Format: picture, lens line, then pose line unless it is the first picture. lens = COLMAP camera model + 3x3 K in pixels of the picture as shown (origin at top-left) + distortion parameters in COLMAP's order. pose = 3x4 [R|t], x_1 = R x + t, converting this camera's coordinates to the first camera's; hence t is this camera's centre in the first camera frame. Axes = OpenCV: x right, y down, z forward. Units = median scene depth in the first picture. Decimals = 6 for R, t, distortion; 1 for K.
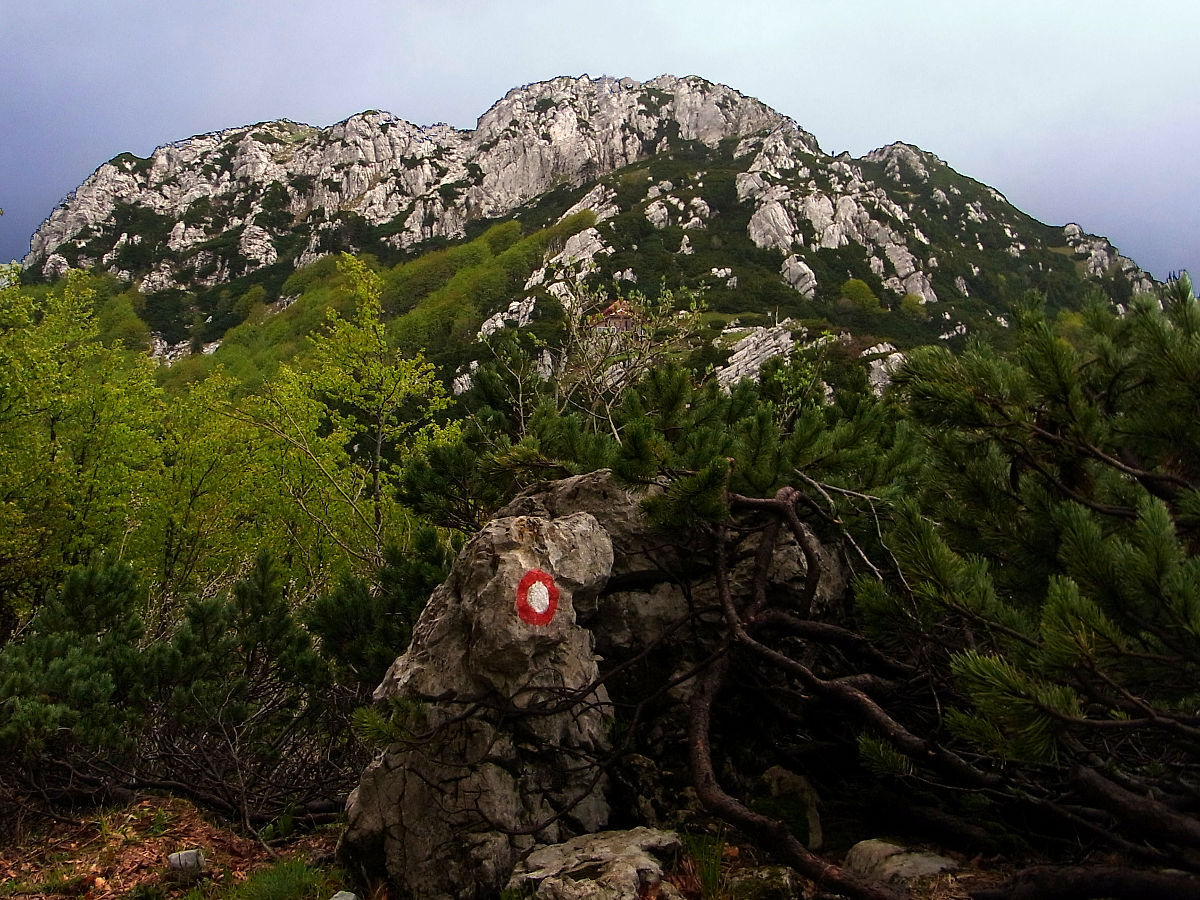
lens RADIAL K [[1187.6, 0, 602.9], [0, 1187.6, 442.1], [0, 0, 1]] dist [-0.022540, -0.014176]
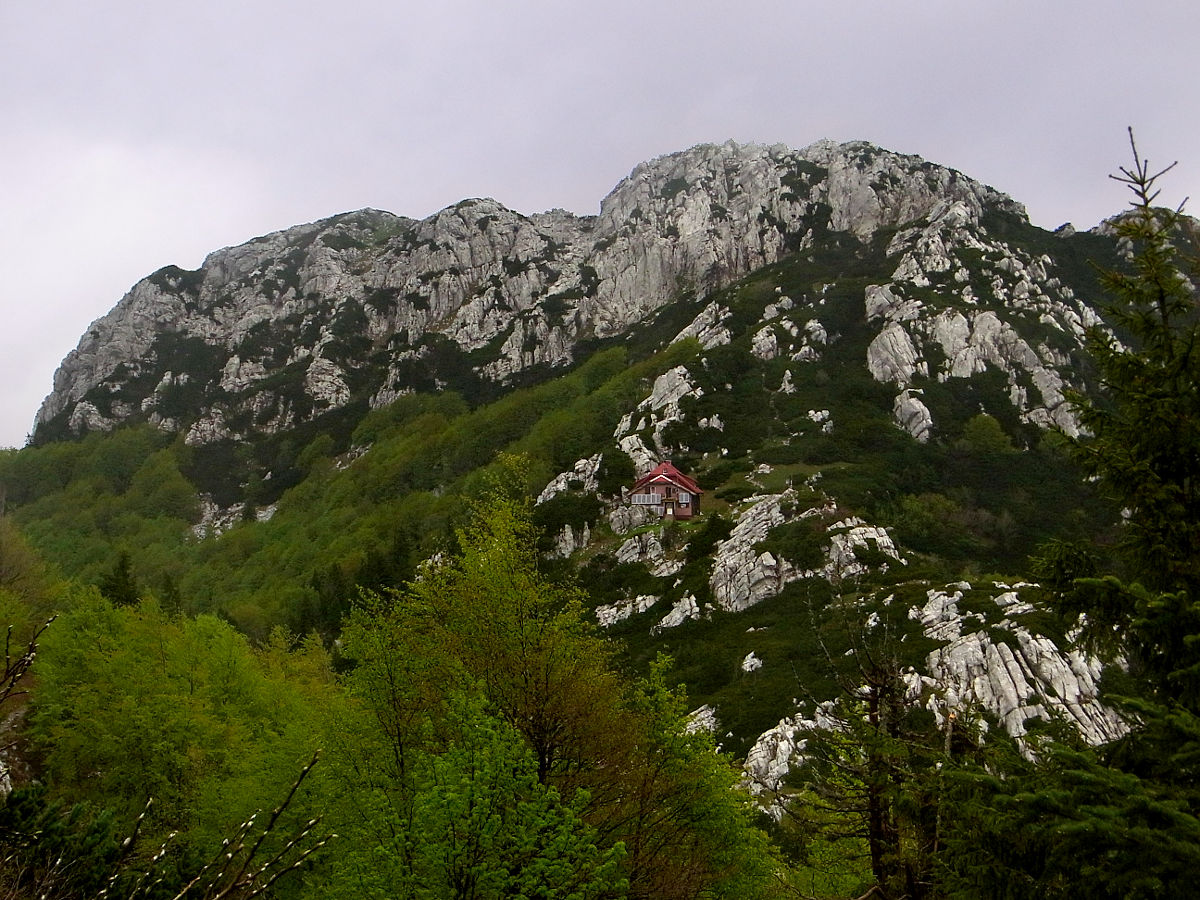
lens RADIAL K [[1876.1, 0, 604.1], [0, 1876.1, 454.5], [0, 0, 1]] dist [0.324285, 0.000000]
pose [[0.984923, -0.038655, -0.168622, 0.119244], [0.024803, 0.996199, -0.083495, -0.002510], [0.171209, 0.078054, 0.982138, -0.253869]]
